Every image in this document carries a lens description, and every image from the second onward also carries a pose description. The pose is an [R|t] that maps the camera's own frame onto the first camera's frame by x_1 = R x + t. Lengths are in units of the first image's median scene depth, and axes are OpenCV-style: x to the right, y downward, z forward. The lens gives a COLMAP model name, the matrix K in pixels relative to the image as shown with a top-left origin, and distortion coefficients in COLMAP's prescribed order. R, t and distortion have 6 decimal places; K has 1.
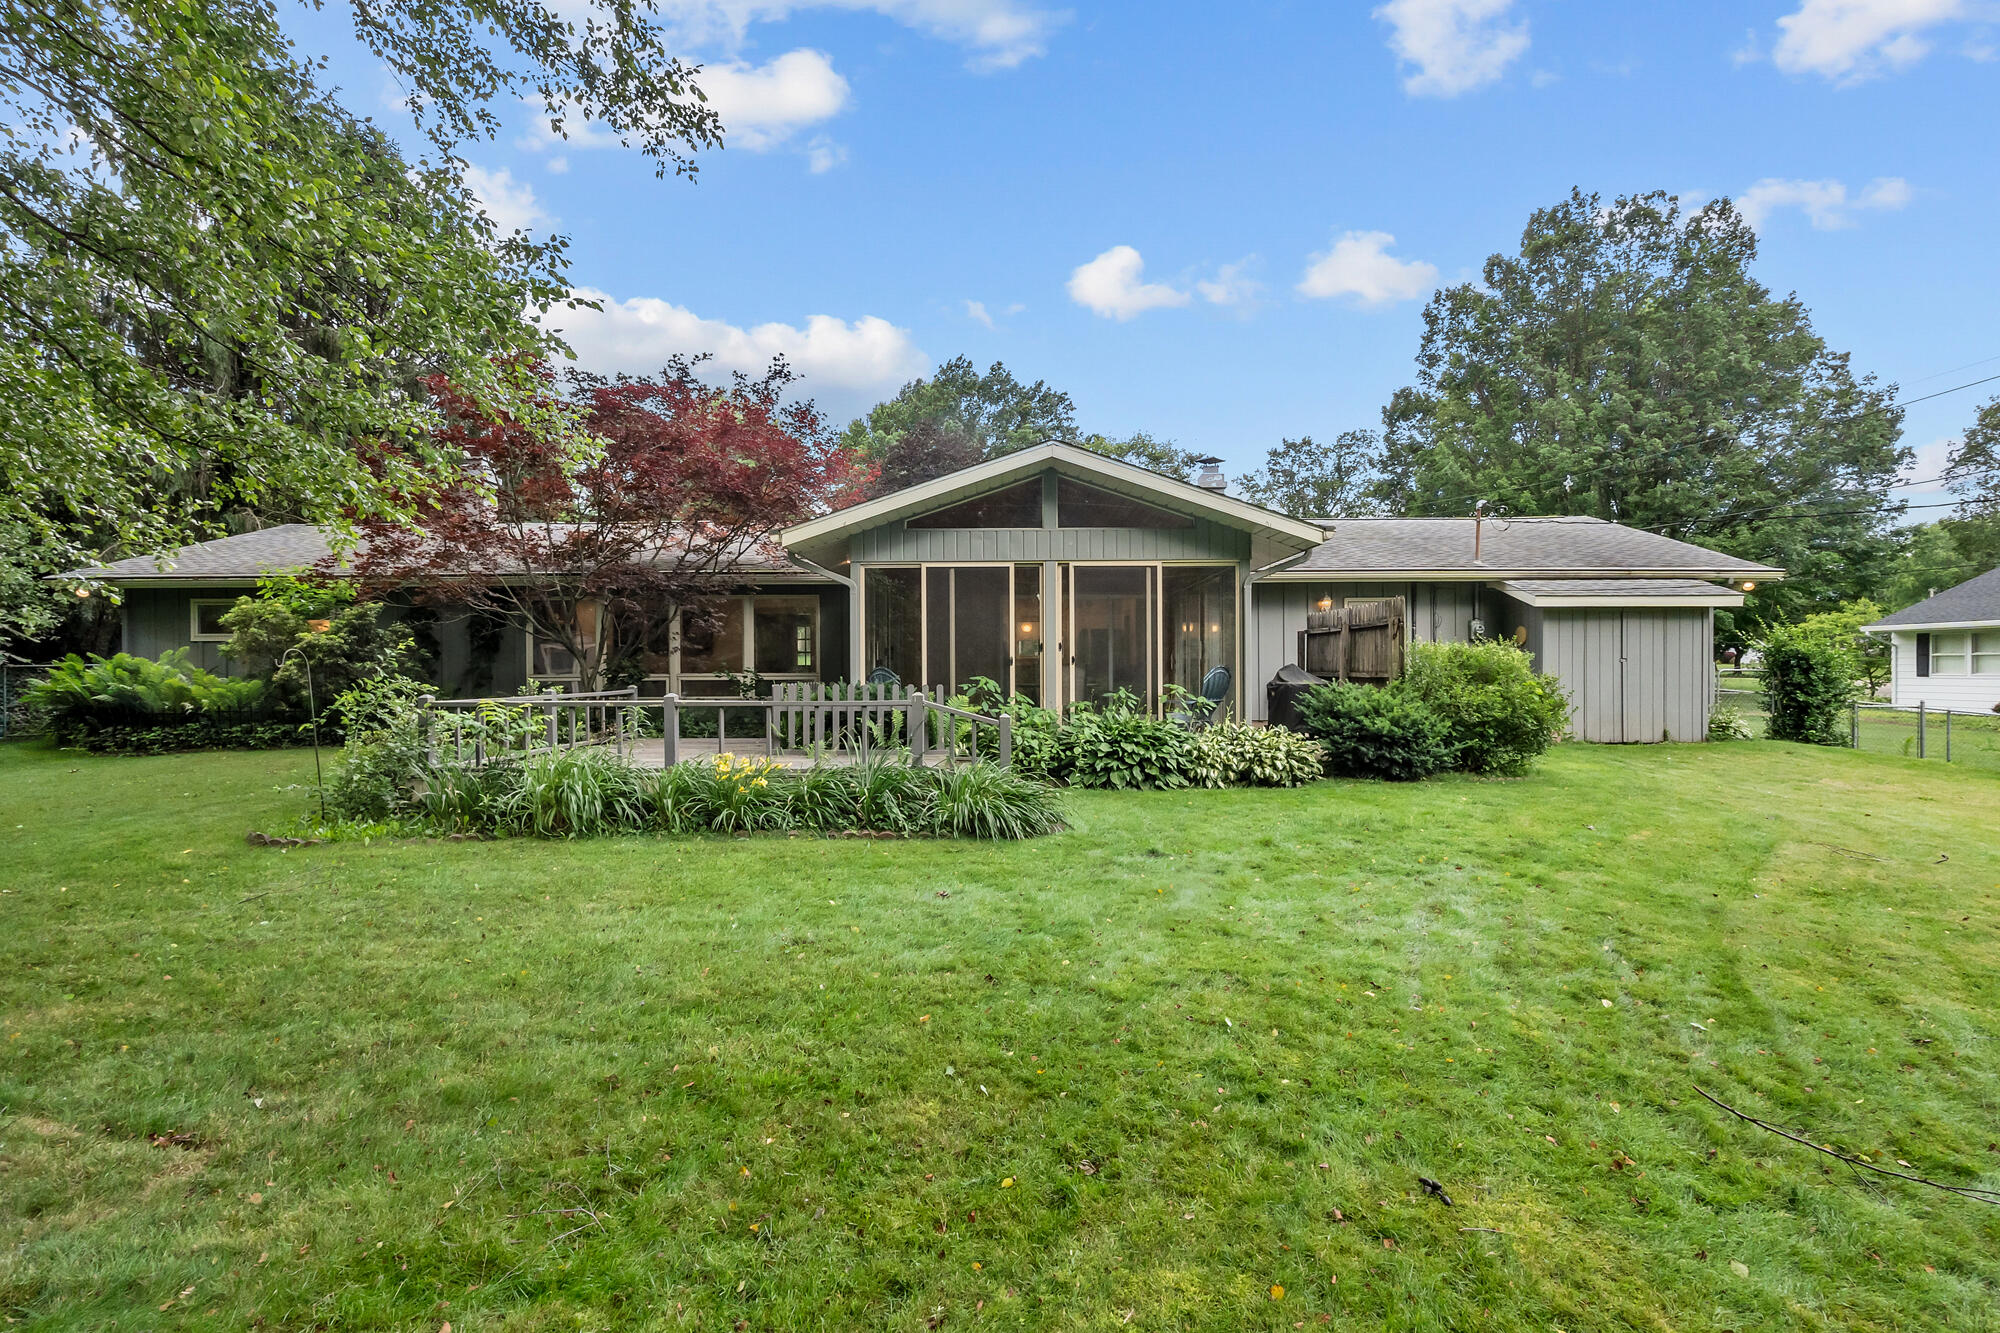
lens RADIAL K [[928.3, 0, 999.9], [0, 928.3, 667.5], [0, 0, 1]] dist [-0.000167, 0.002505]
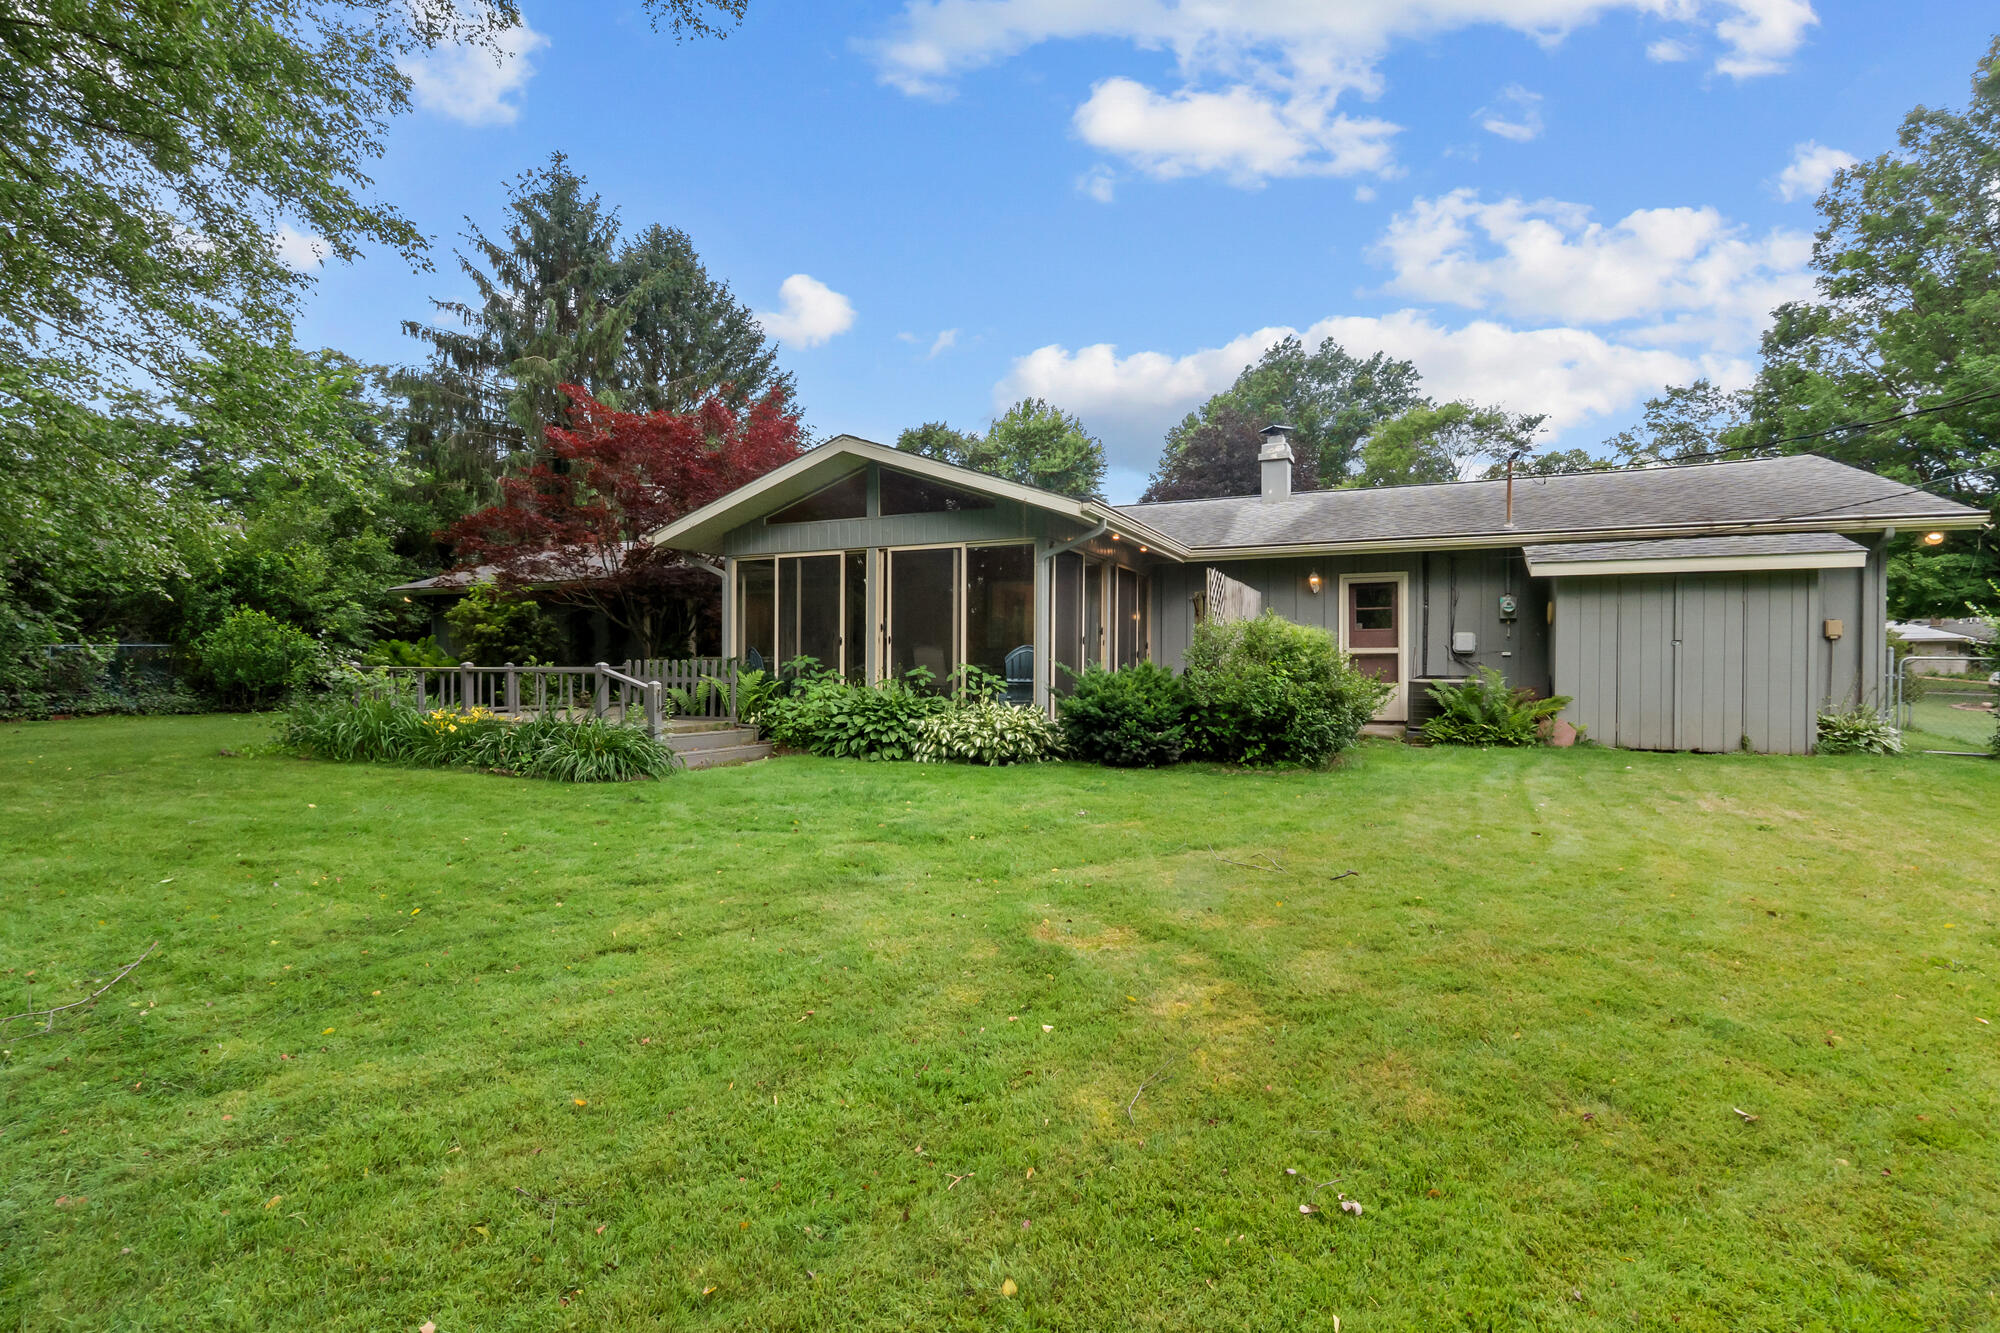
lens RADIAL K [[928.3, 0, 999.4], [0, 928.3, 664.5], [0, 0, 1]] dist [-0.000167, 0.002505]
pose [[0.911521, 0.007616, -0.411184, 0.518275], [-0.007935, 0.999968, 0.000932, 0.014378], [0.411178, 0.002413, 0.911552, 0.070929]]
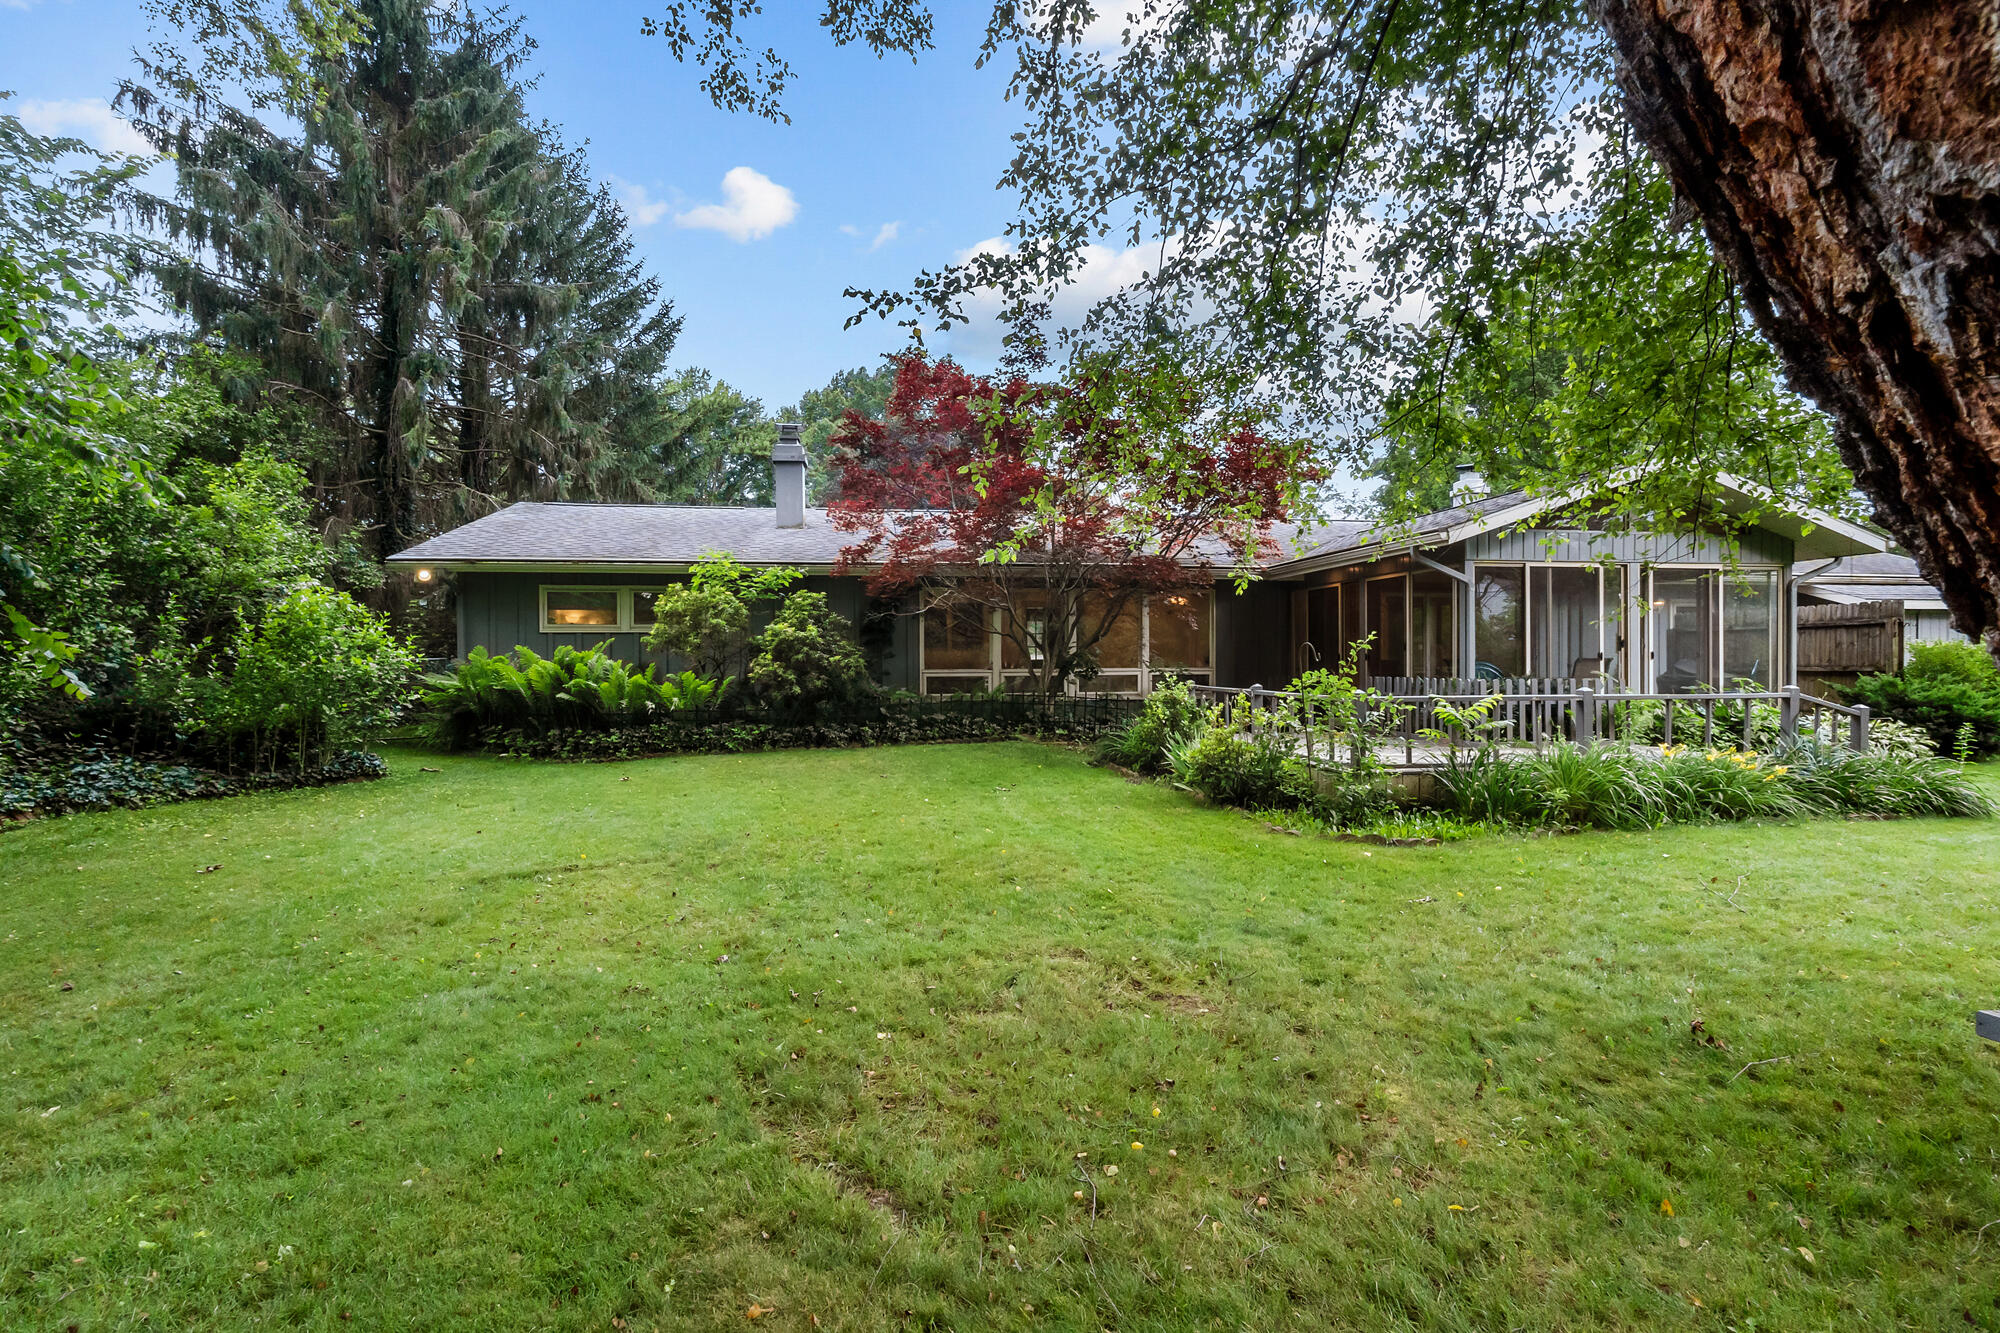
lens RADIAL K [[928.3, 0, 1002.0], [0, 928.3, 664.0], [0, 0, 1]] dist [-0.000167, 0.002505]
pose [[0.985975, -0.000697, 0.166891, -0.692126], [0.000442, 0.999999, 0.001567, 0.000211], [-0.166892, -0.001471, 0.985974, 0.058677]]
